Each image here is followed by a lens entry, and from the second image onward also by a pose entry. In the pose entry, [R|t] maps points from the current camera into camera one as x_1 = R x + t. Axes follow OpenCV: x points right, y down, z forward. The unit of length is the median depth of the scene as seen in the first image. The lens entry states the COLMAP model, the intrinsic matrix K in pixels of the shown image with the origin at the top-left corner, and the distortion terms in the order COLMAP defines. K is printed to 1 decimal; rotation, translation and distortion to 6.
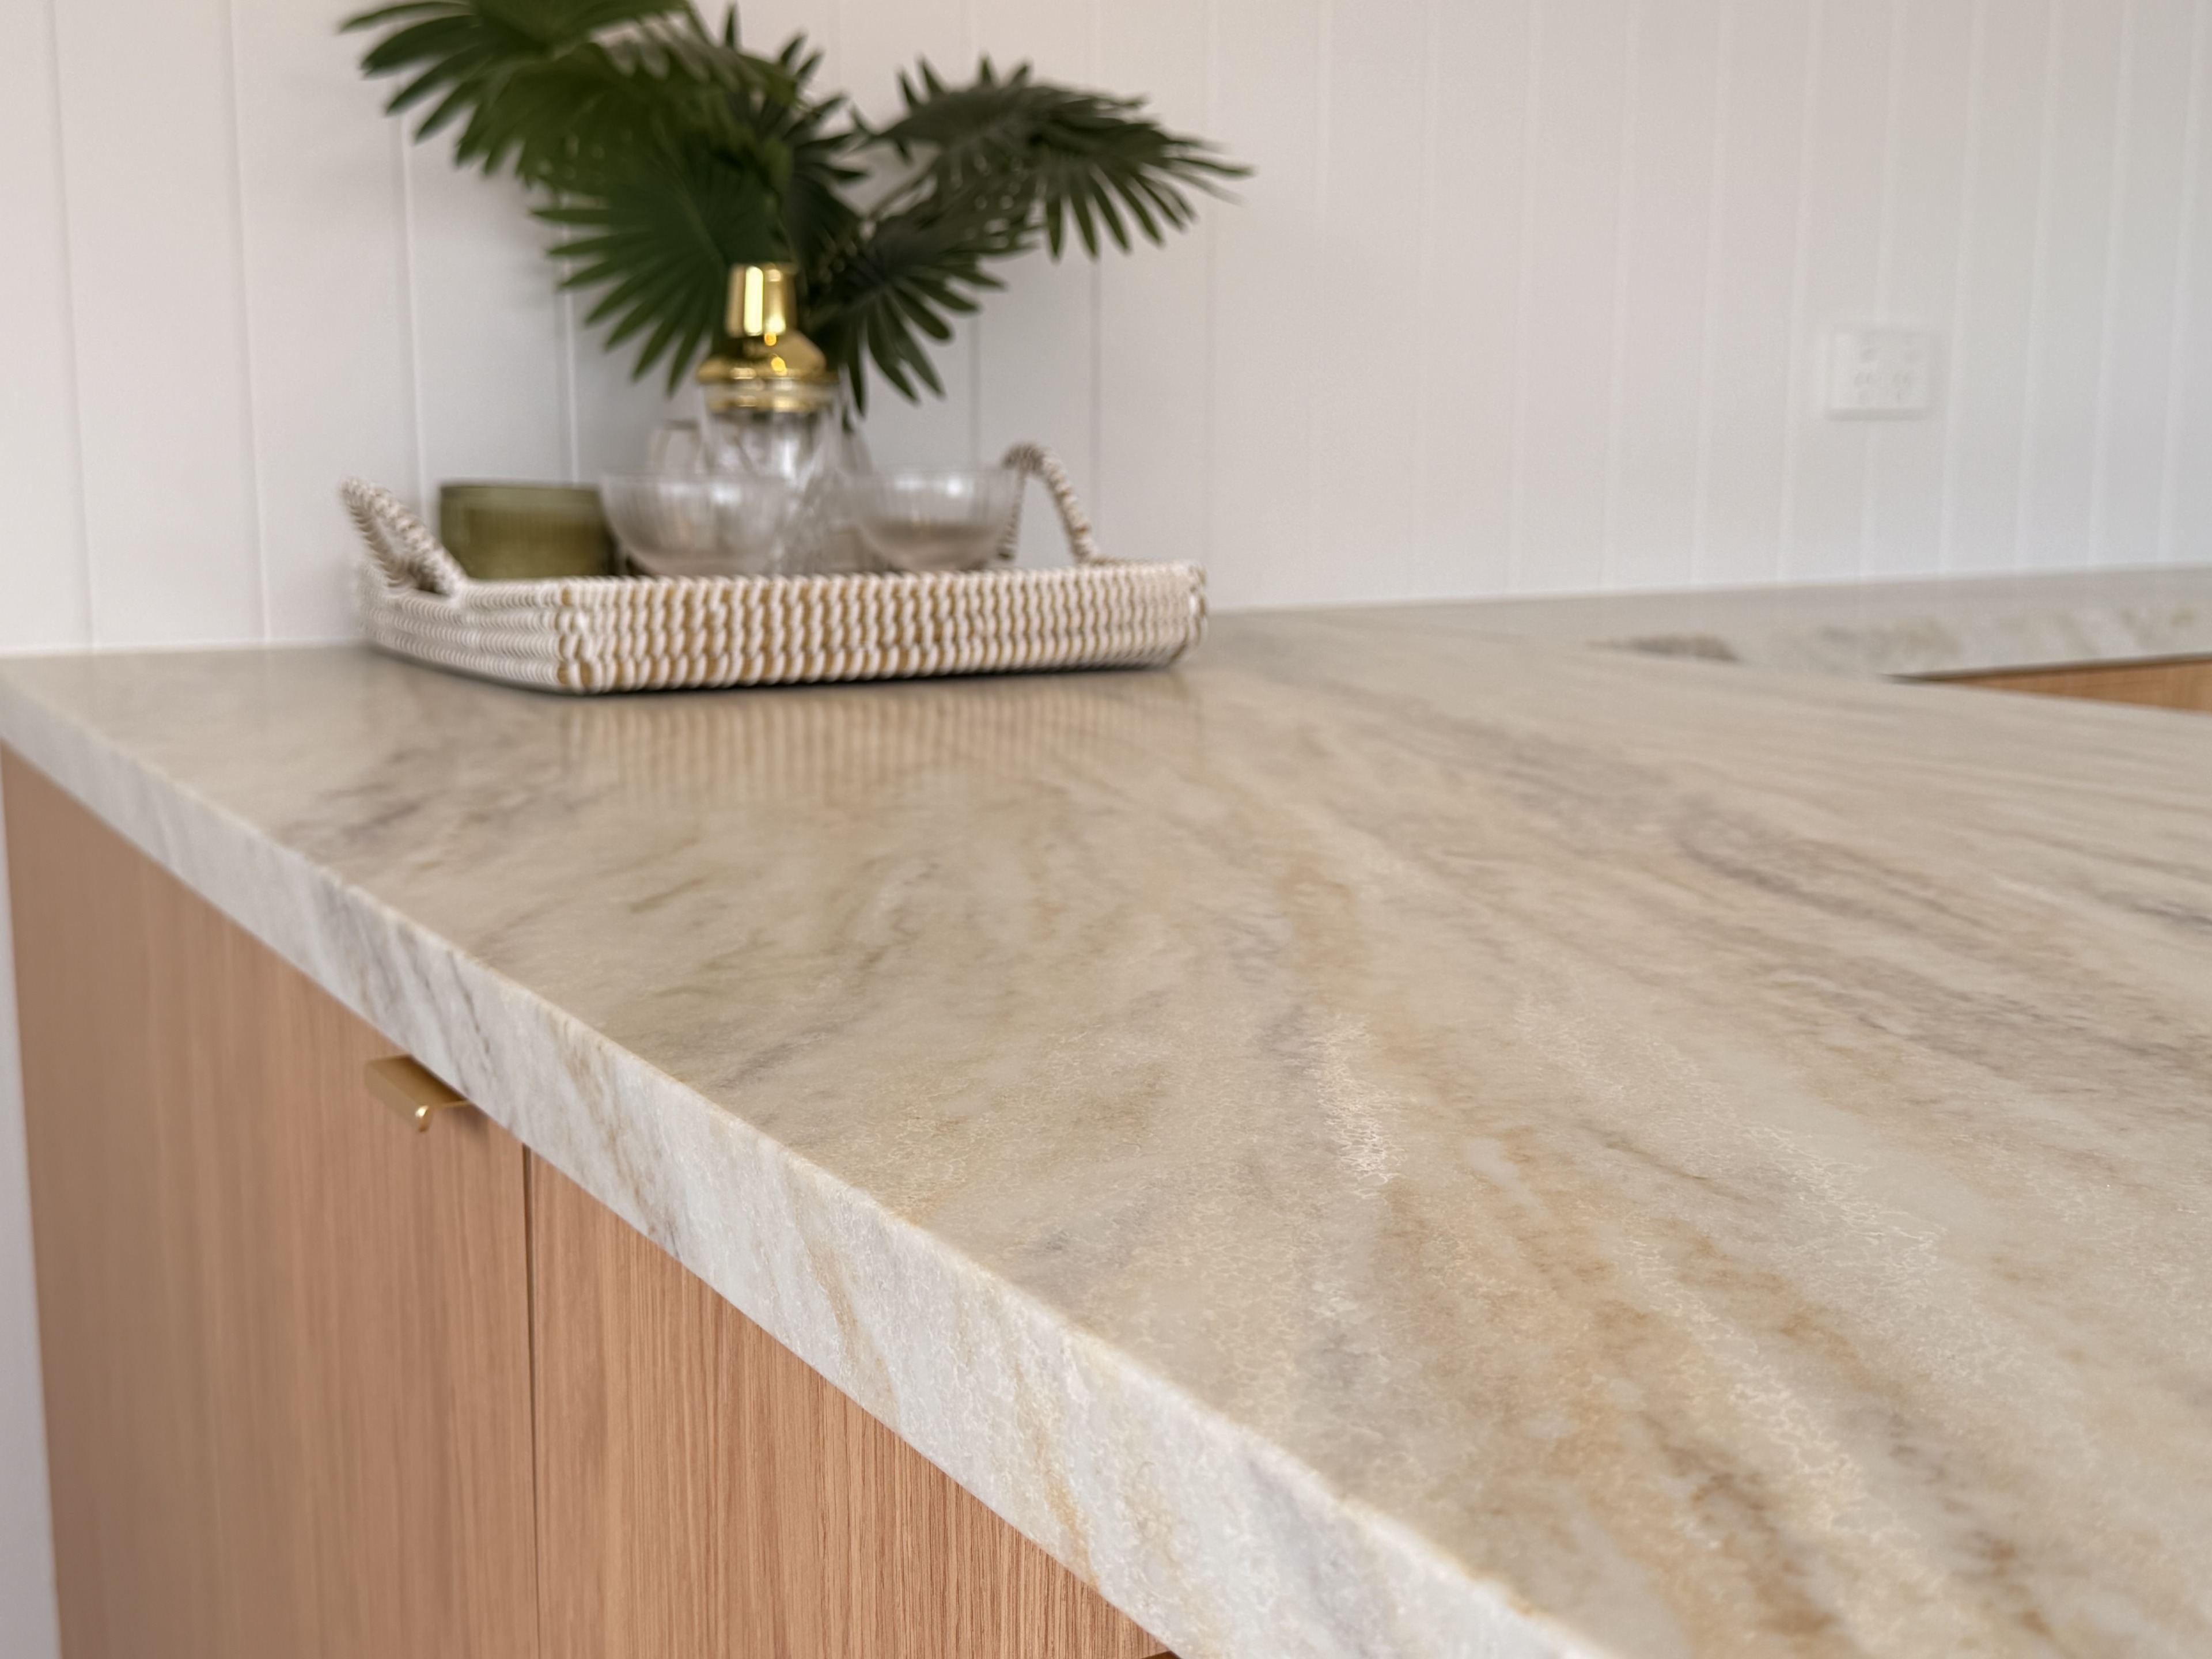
lens RADIAL K [[2536.9, 0, 1120.8], [0, 2536.9, 837.6], [0, 0, 1]] dist [0.189688, -0.497892]
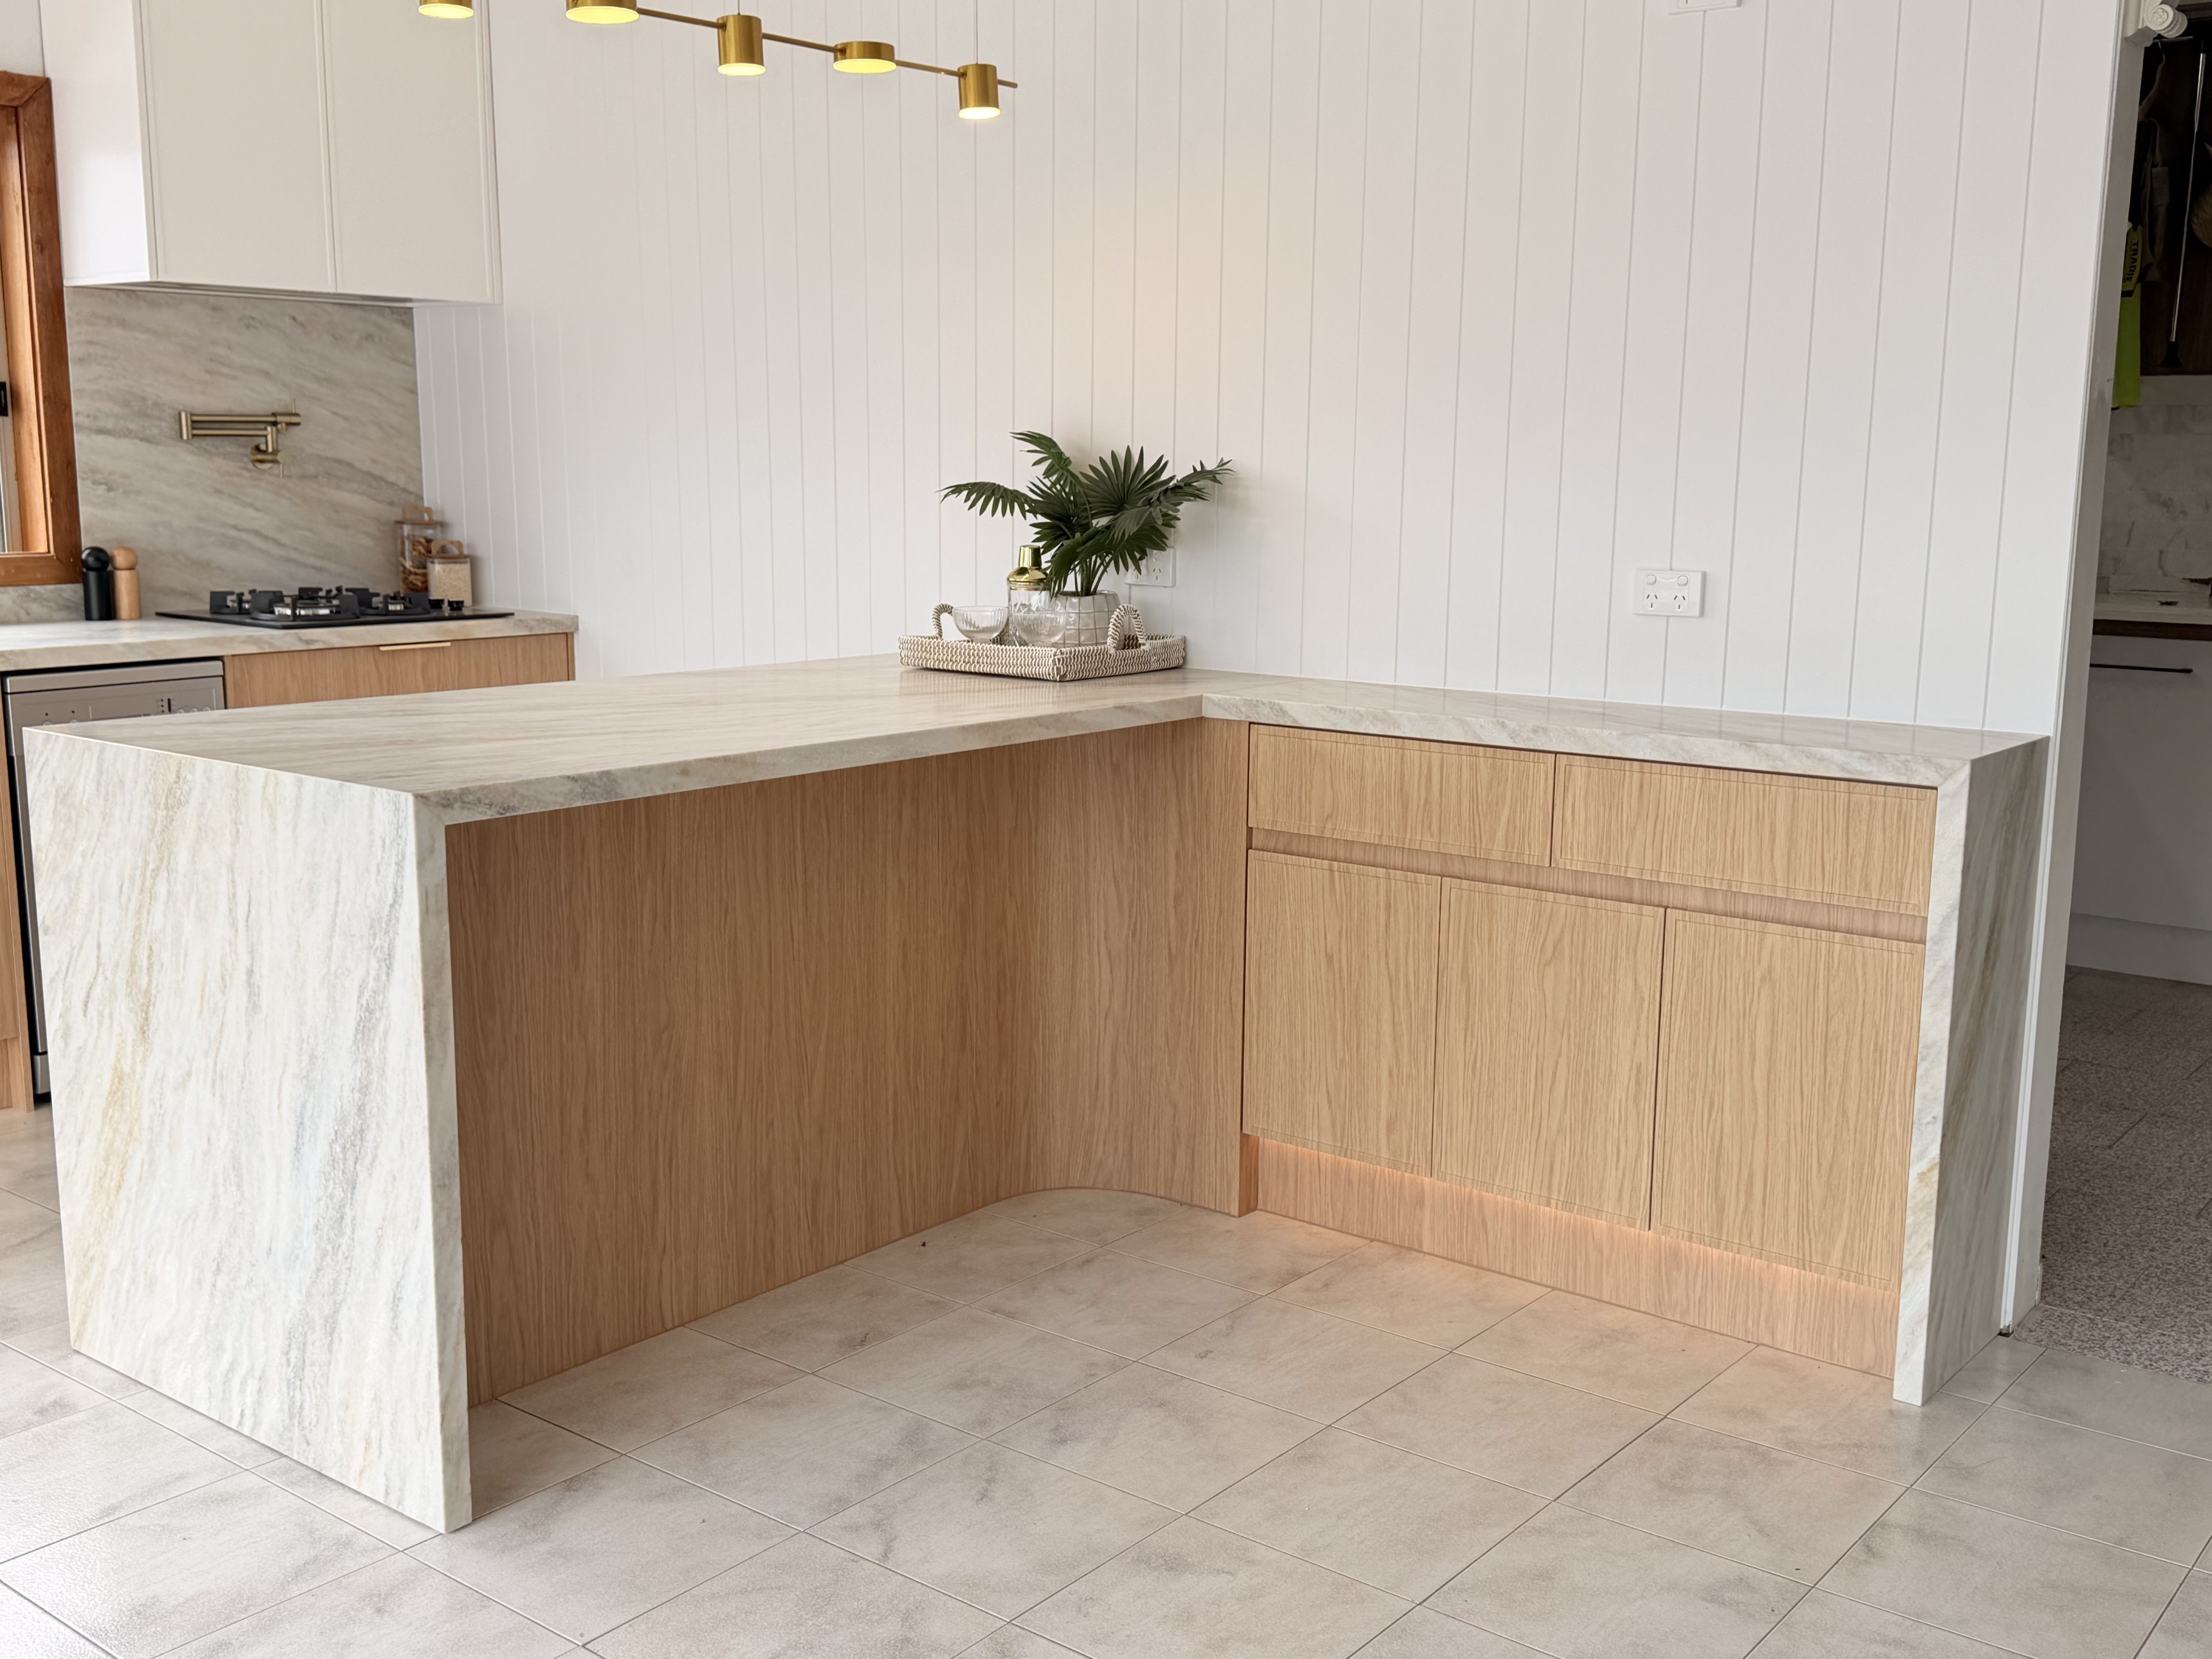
lens RADIAL K [[2208.4, 0, 1105.0], [0, 2208.4, 842.6], [0, 0, 1]] dist [0.196999, -0.429740]
pose [[0.357532, 0.165496, -0.919120, 4.796646], [-0.160510, 0.980418, 0.114095, -0.364523], [0.920004, 0.106735, 0.377094, 0.156359]]
